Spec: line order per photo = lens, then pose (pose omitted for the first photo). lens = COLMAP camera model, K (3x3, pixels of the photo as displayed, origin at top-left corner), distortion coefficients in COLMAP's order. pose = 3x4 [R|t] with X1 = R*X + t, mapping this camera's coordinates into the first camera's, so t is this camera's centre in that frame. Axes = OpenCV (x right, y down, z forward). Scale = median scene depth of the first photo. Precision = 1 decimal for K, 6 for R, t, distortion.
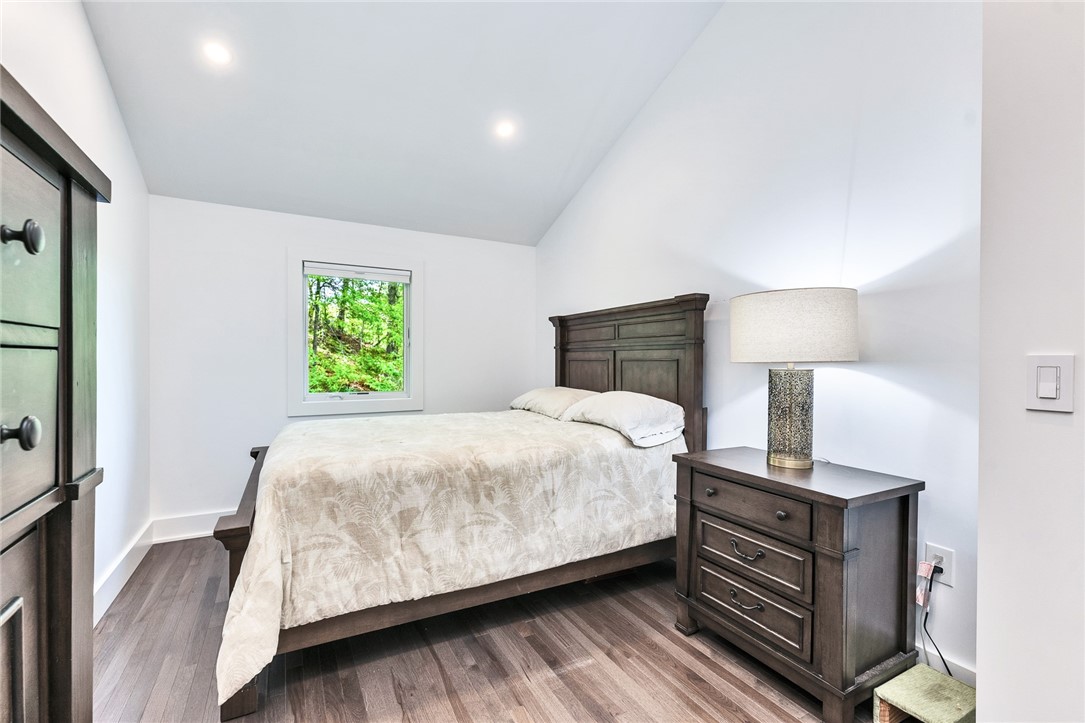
lens RADIAL K [[490.5, 0, 545.1], [0, 490.5, 361.5], [0, 0, 1]] dist [-0.002368, -0.000721]
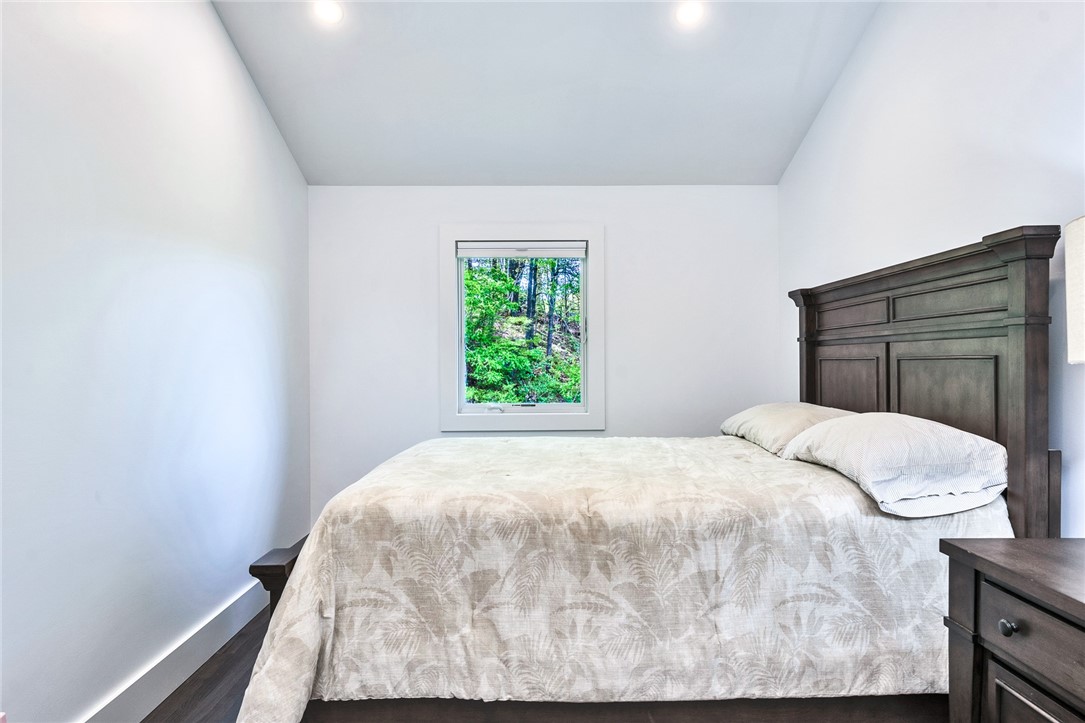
lens RADIAL K [[643.3, 0, 540.2], [0, 643.3, 362.2], [0, 0, 1]] dist [-0.006344, 0.004051]
pose [[0.873604, -0.008251, -0.486568, 0.215102], [0.007908, 0.999965, -0.002760, 0.000549], [0.486574, -0.001437, 0.873638, 0.191728]]
